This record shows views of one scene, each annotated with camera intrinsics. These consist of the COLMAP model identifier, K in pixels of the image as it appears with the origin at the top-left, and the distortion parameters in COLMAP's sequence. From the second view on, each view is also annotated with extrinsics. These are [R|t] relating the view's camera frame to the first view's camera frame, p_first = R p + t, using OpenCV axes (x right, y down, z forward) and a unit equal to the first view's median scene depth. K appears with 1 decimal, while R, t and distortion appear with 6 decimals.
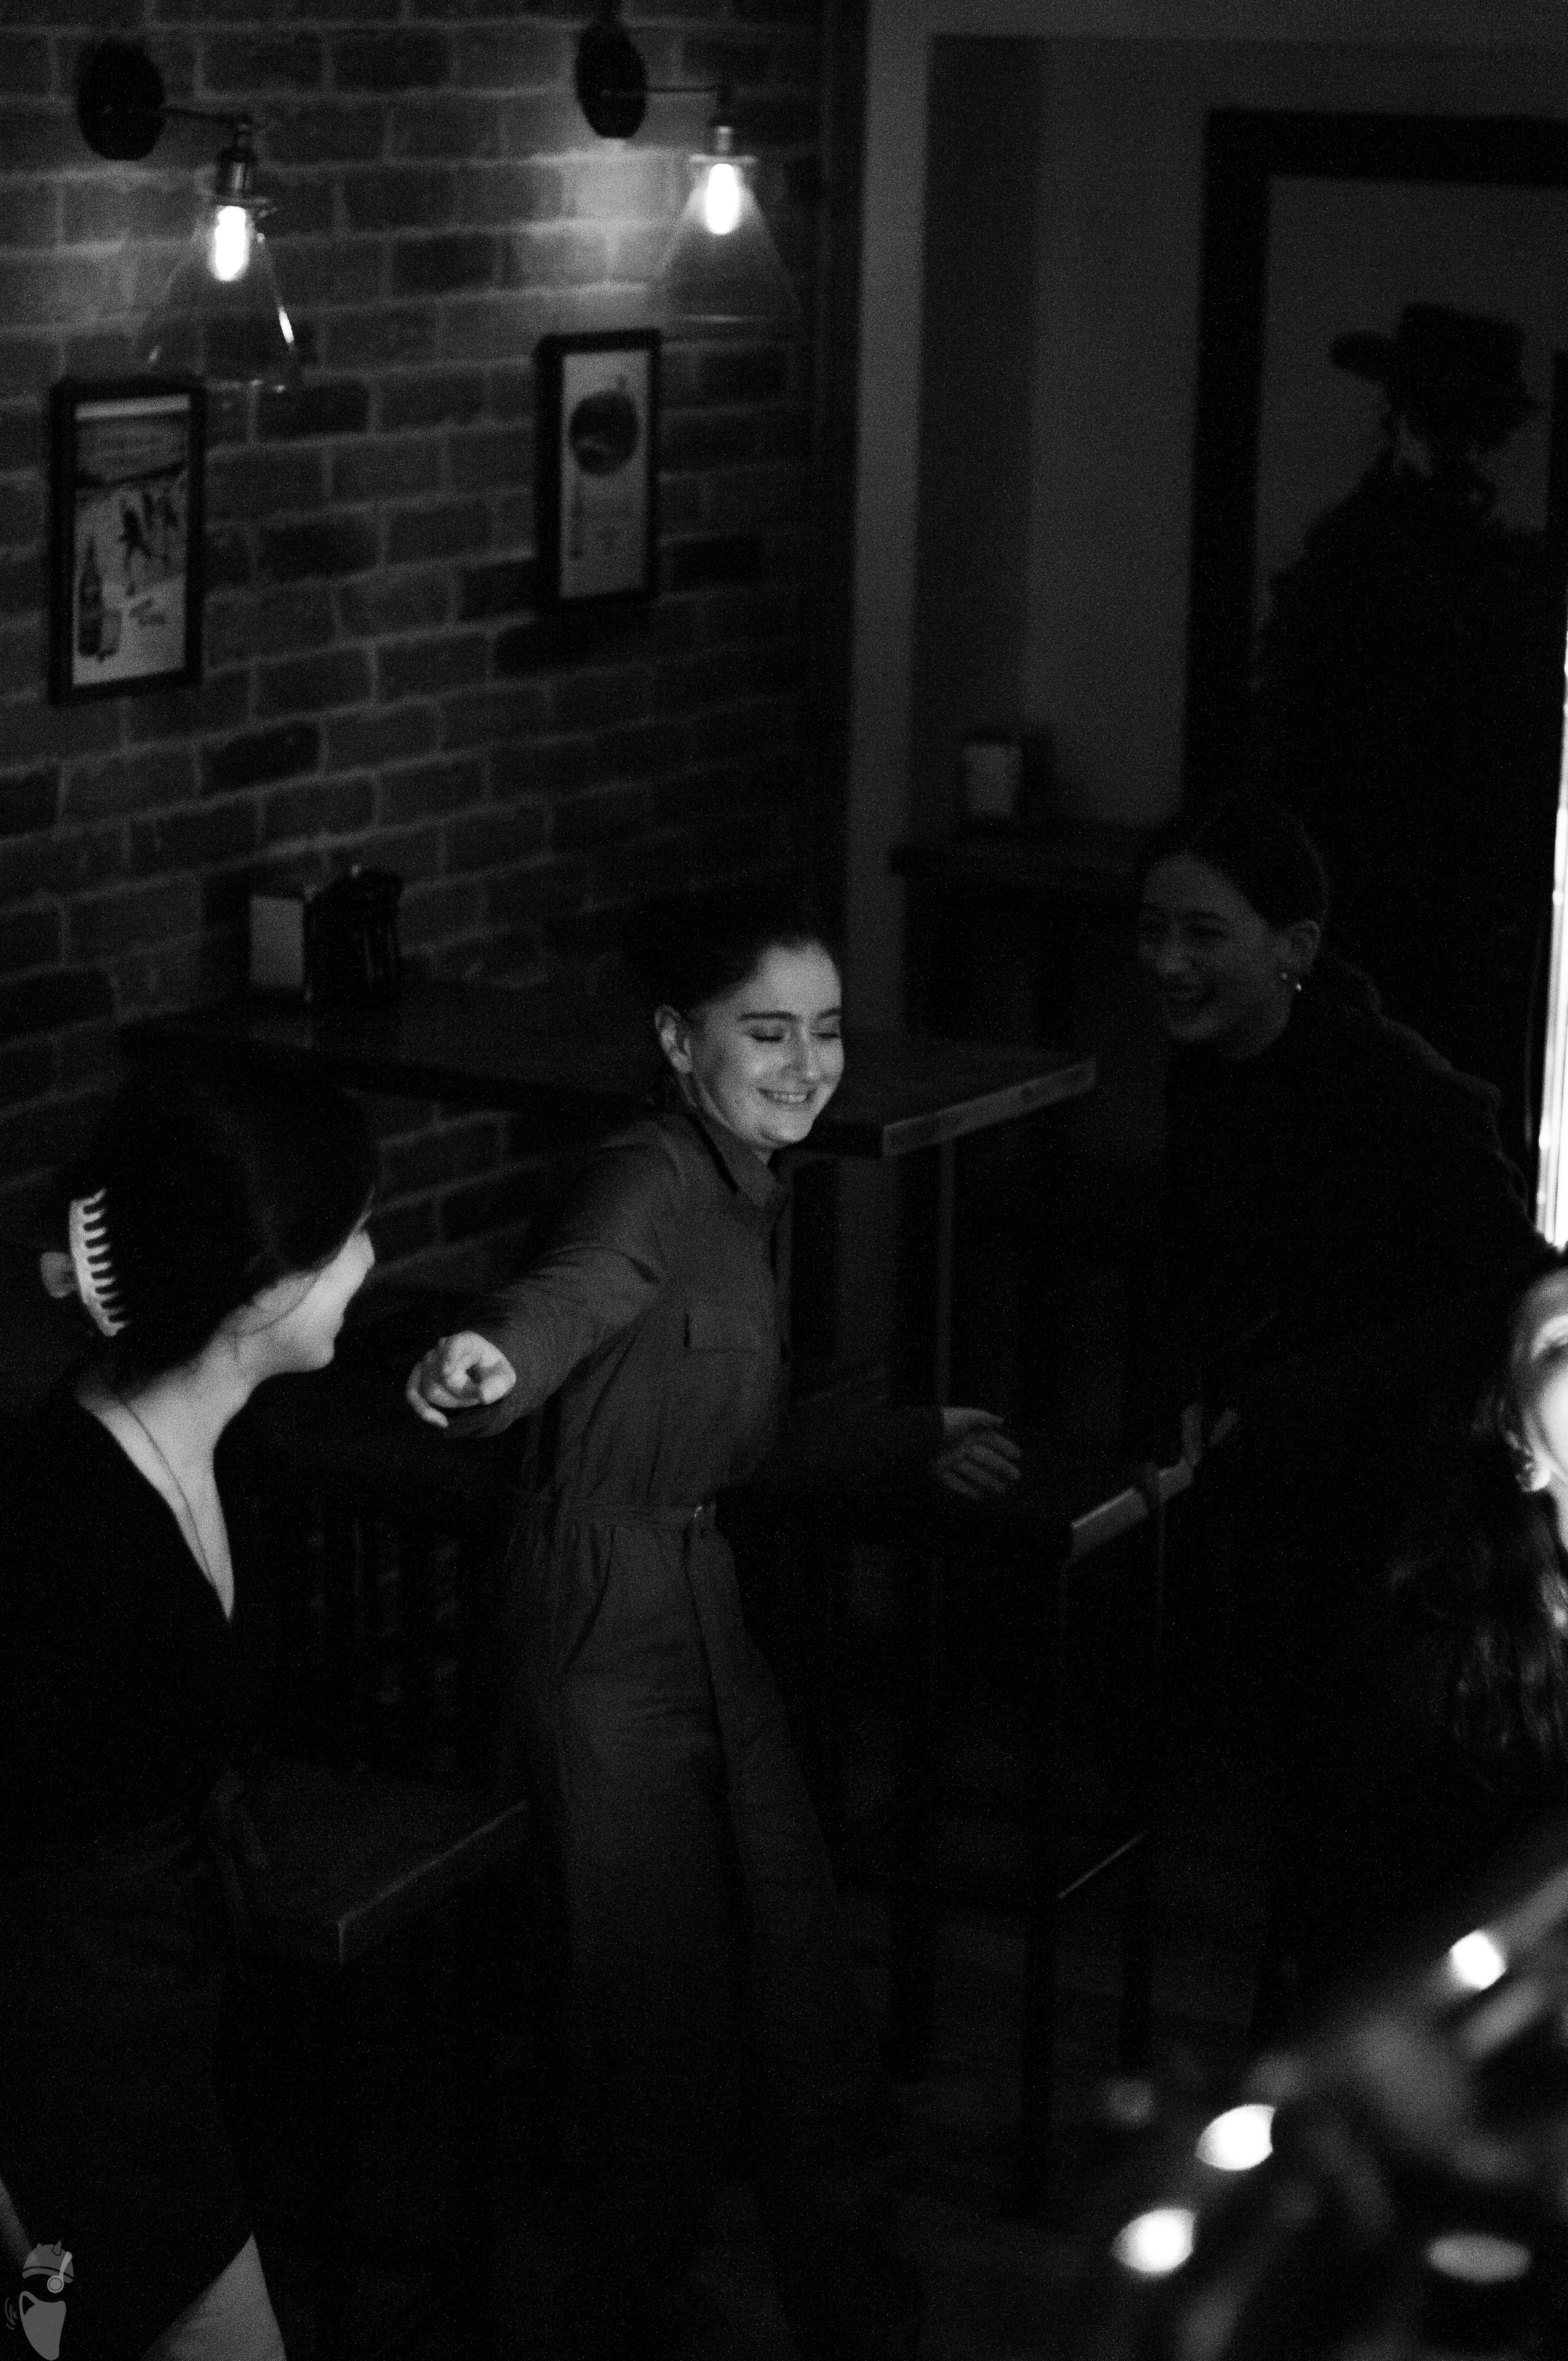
lens RADIAL K [[5403.2, 0, 786.7], [0, 5403.2, 1174.9], [0, 0, 1]] dist [-0.105624, 0.000000]
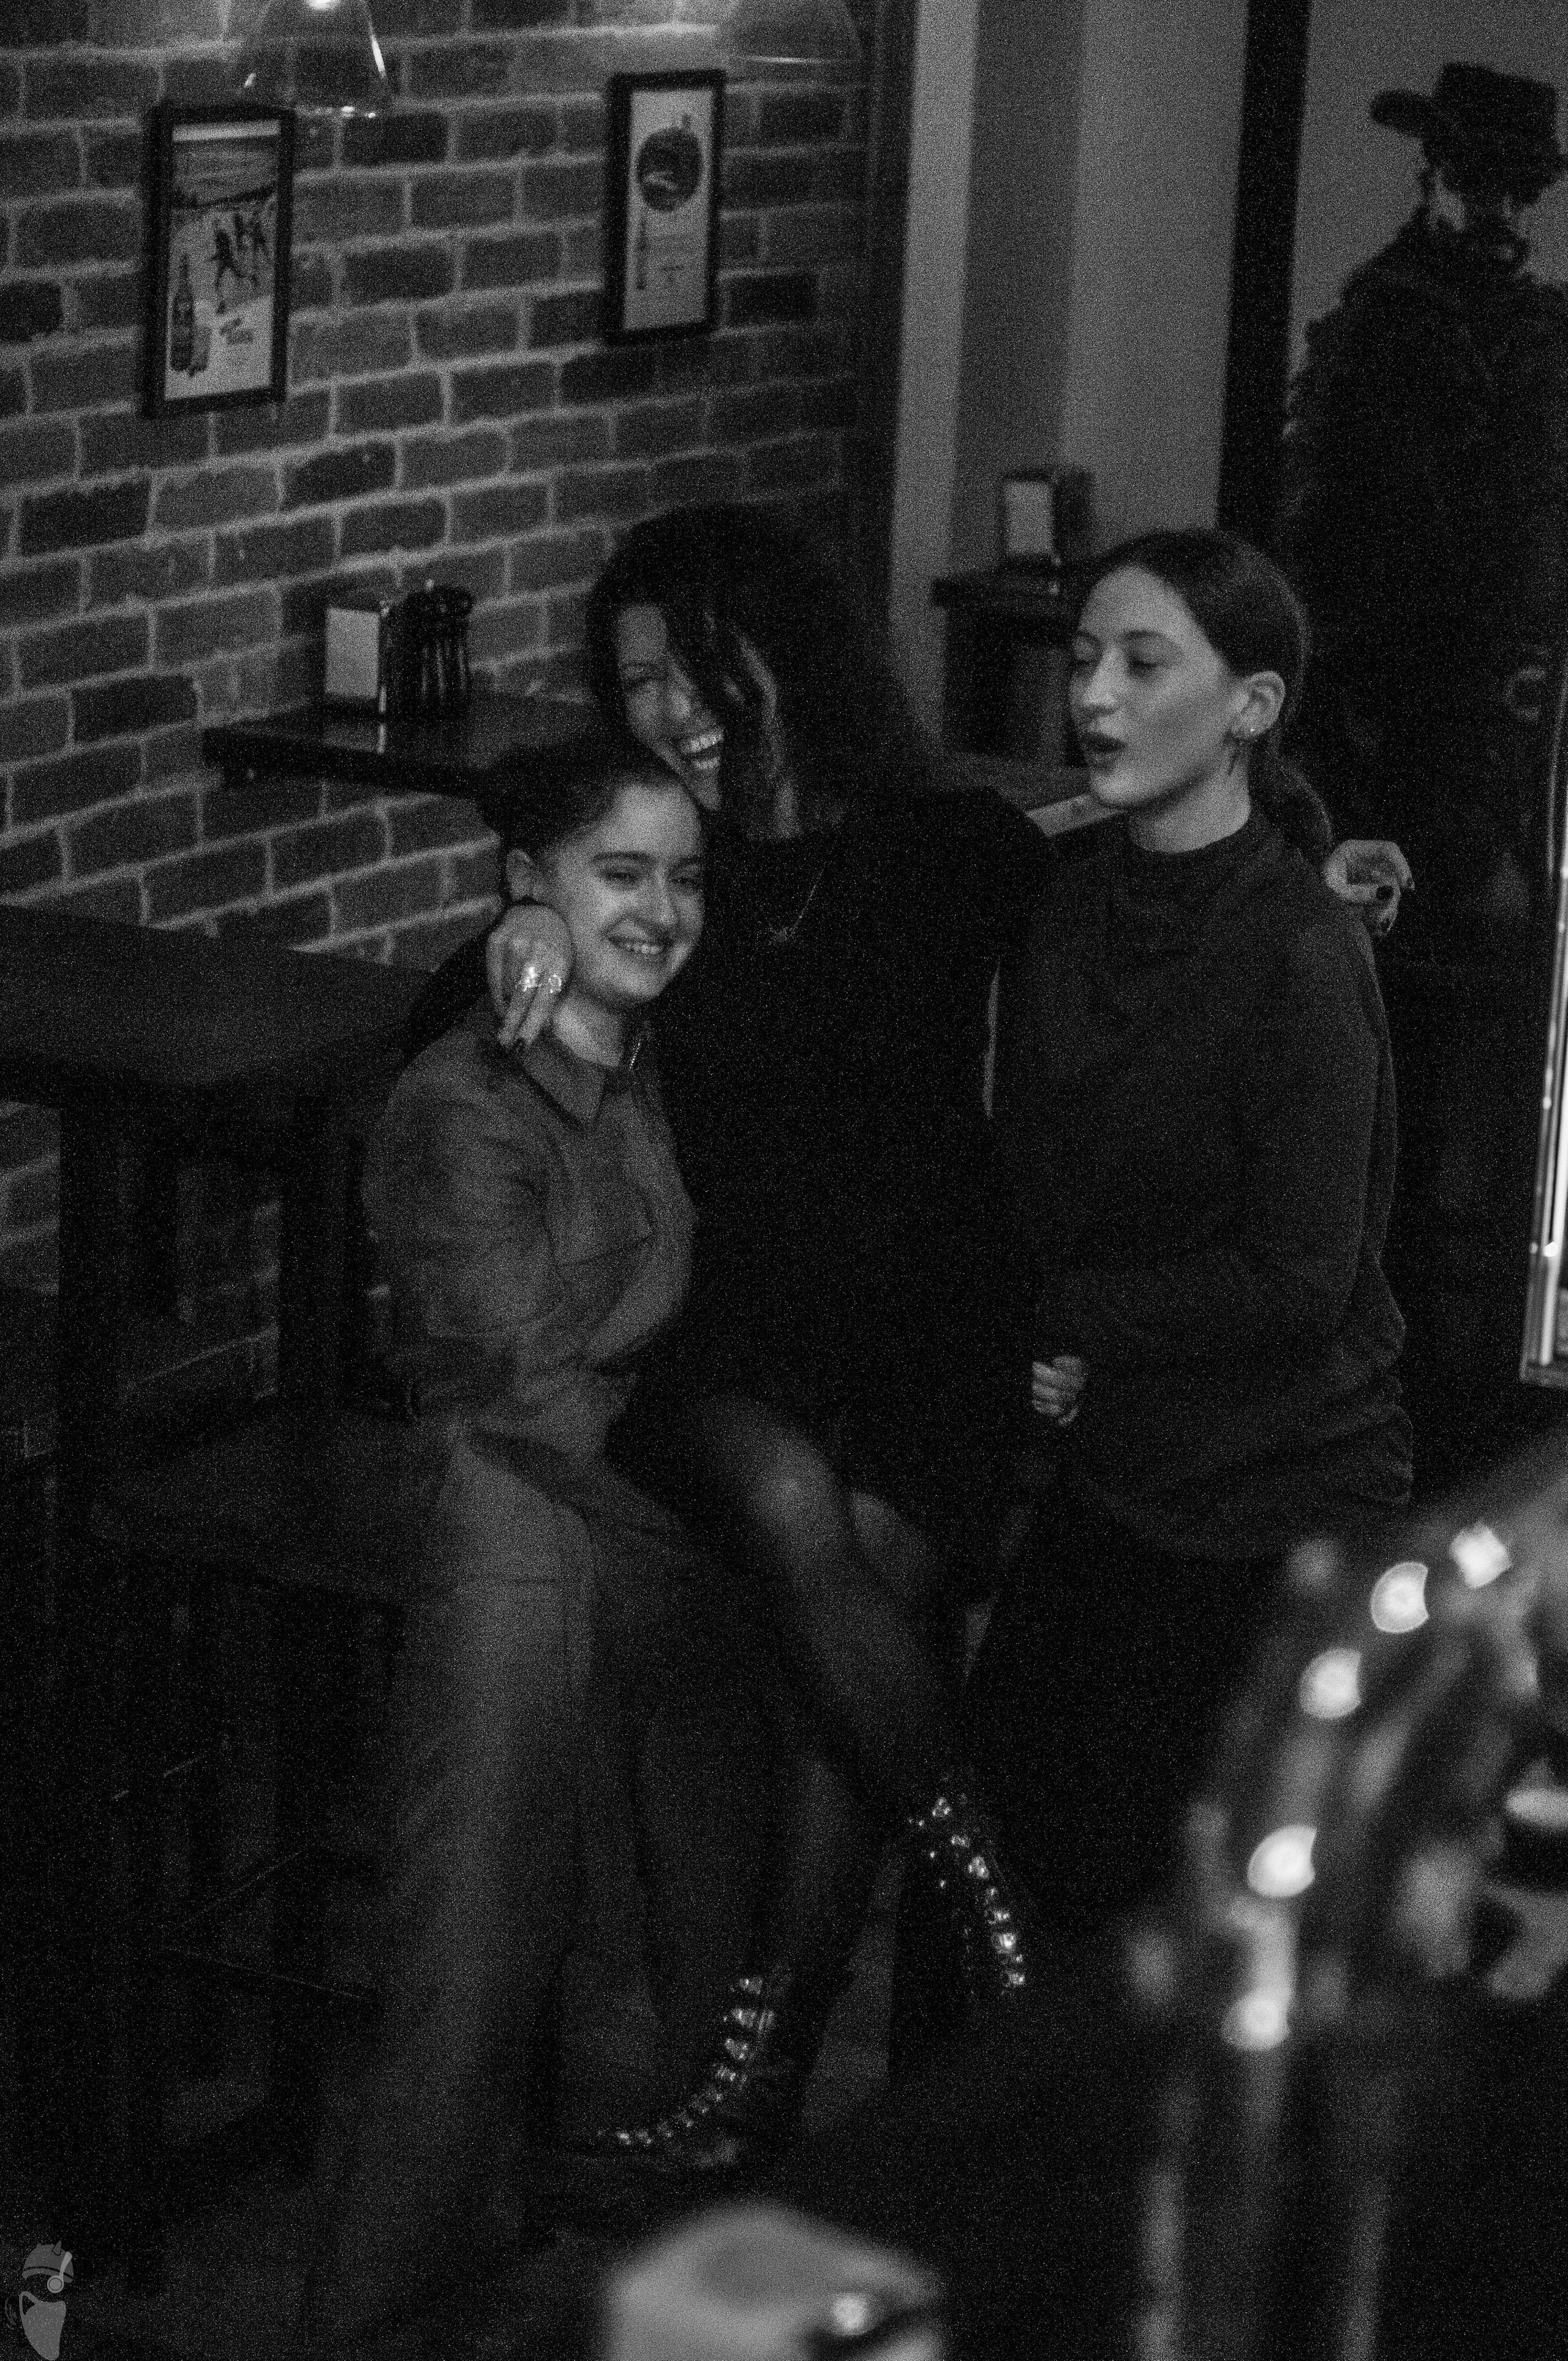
lens RADIAL K [[5403.2, 0, 805.5], [0, 5403.2, 1161.0], [0, 0, 1]] dist [-0.105624, 0.000000]
pose [[0.999762, 0.019209, 0.010379, -0.015630], [-0.019597, 0.999061, 0.038630, 0.012173], [-0.009627, -0.038824, 0.999200, -0.038571]]
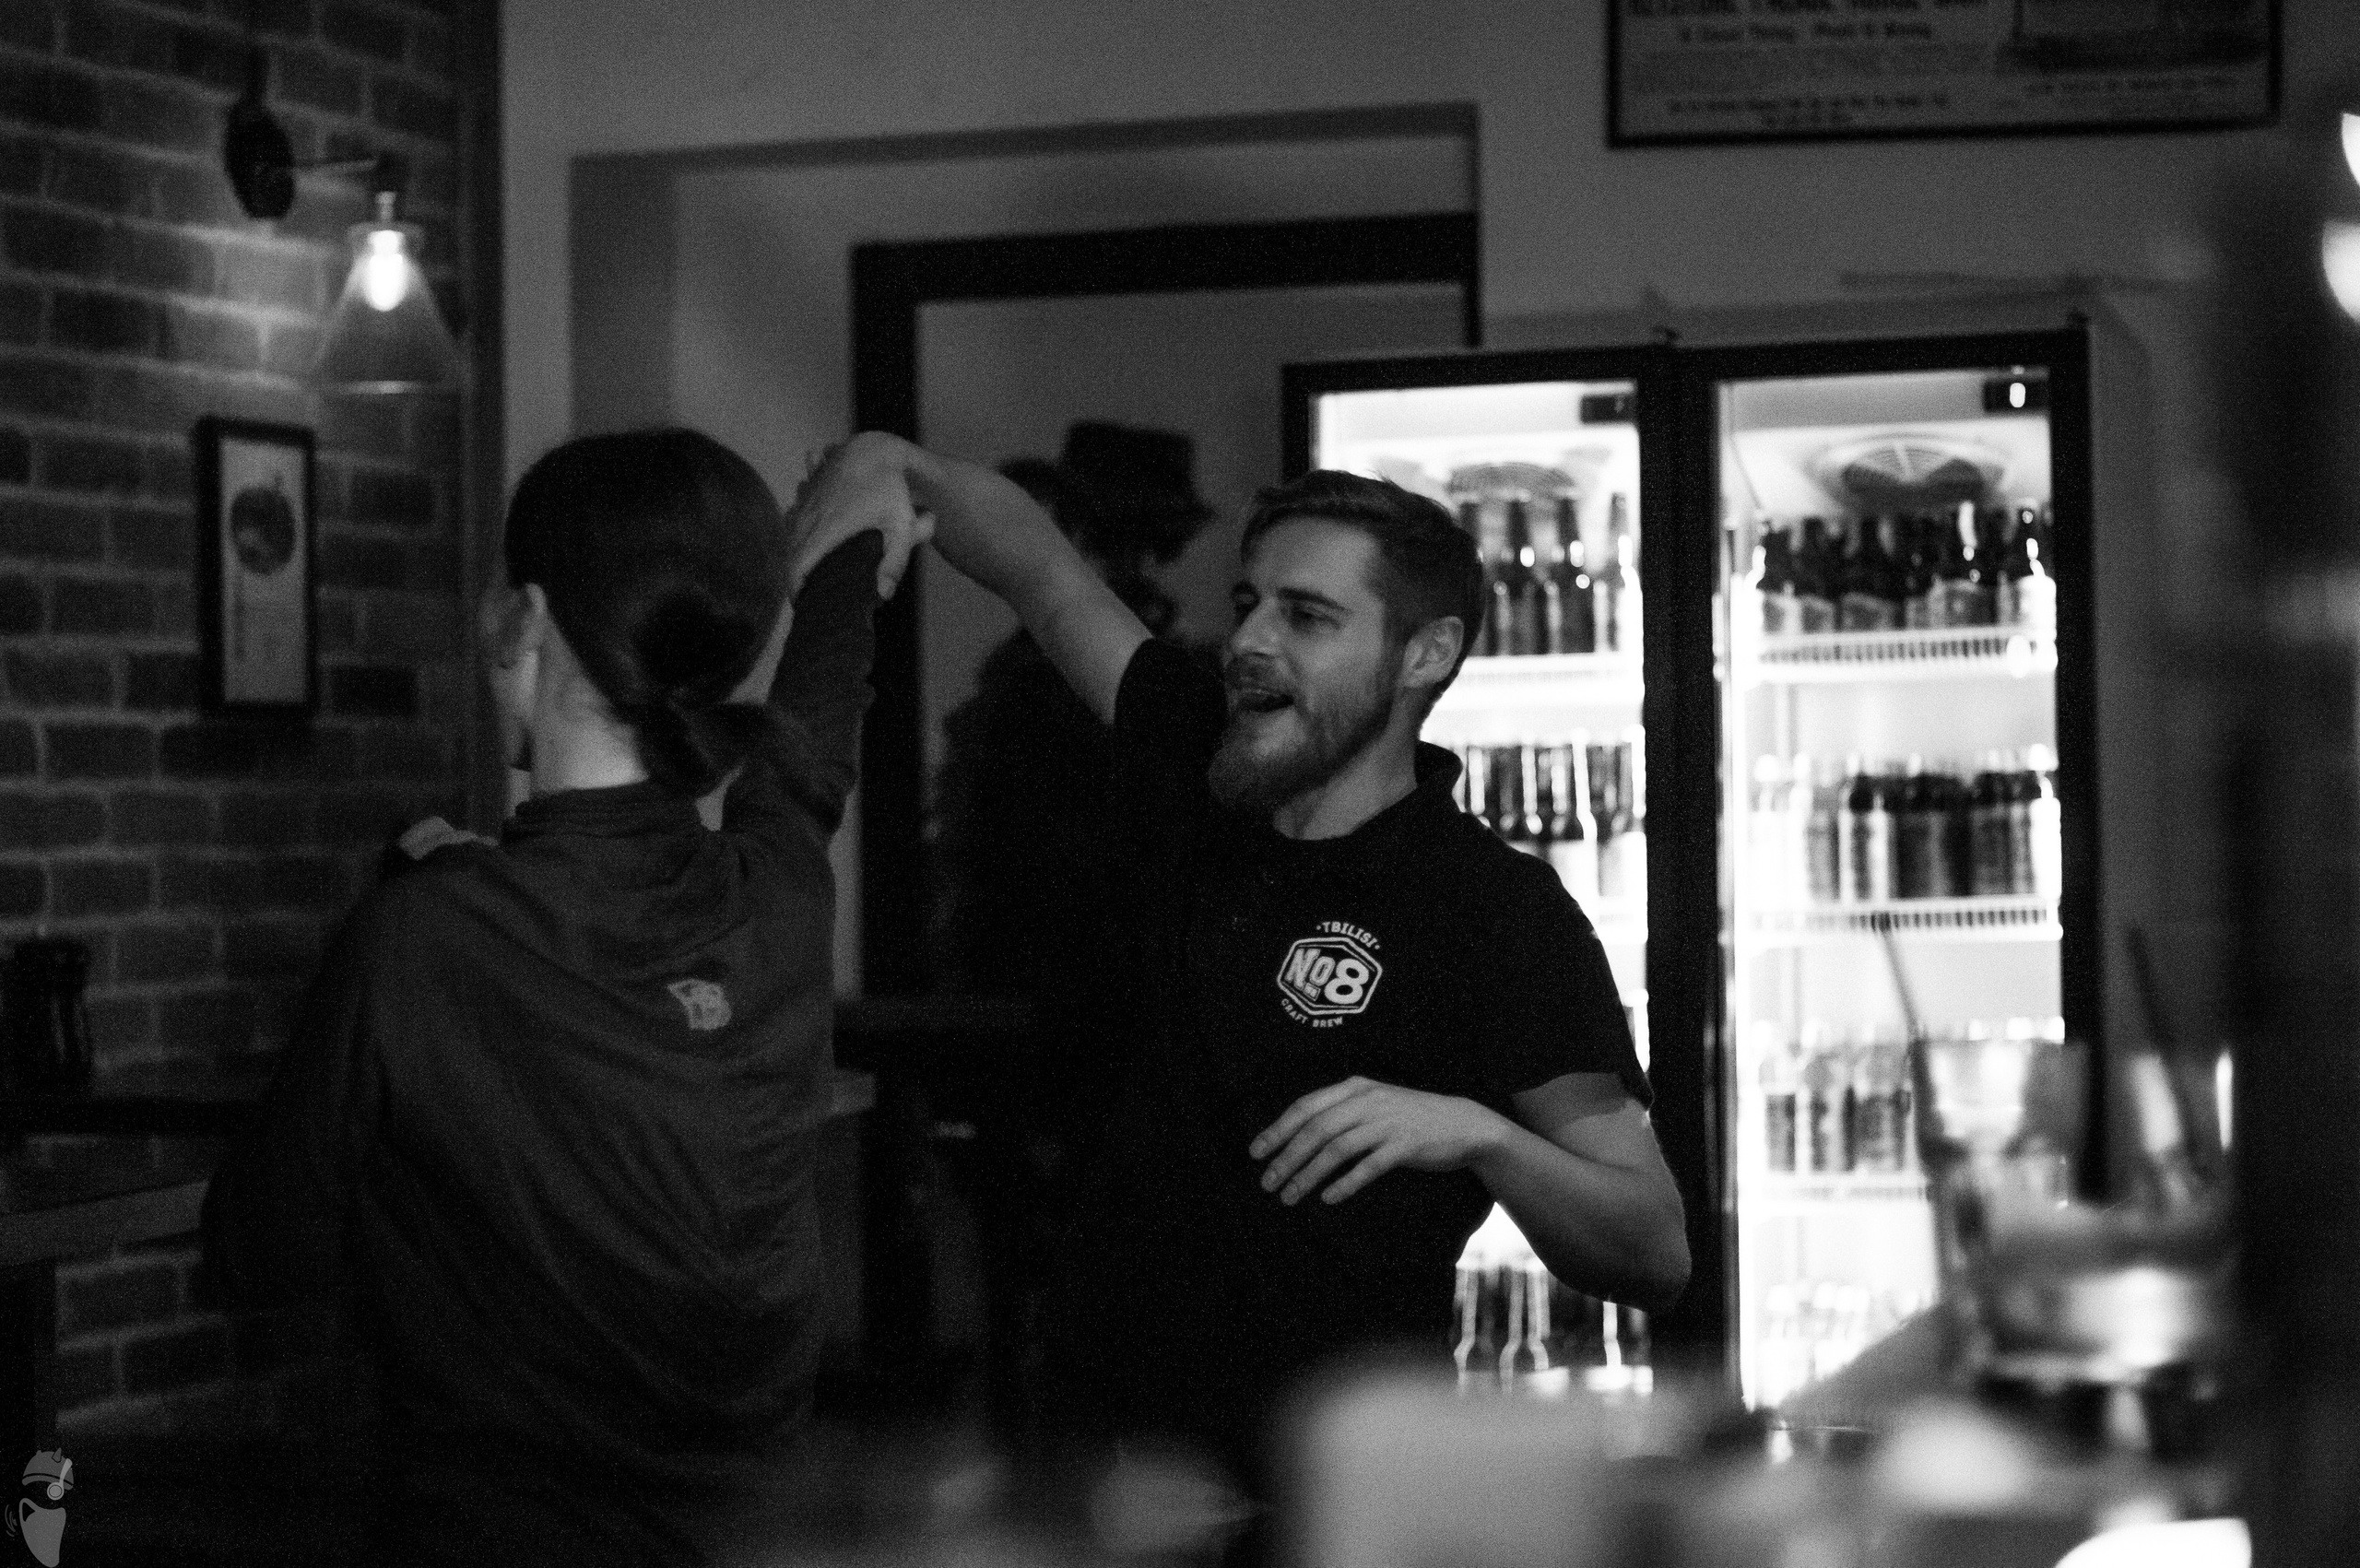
lens RADIAL K [[5401.2, 0, 1169.4], [0, 5401.2, 768.1], [0, 0, 1]] dist [-0.105624, 0.000000]
pose [[0.980244, -0.034940, 0.194683, -0.066126], [0.075833, 0.975448, -0.206762, 0.113499], [-0.182679, 0.217441, 0.958826, 0.086580]]
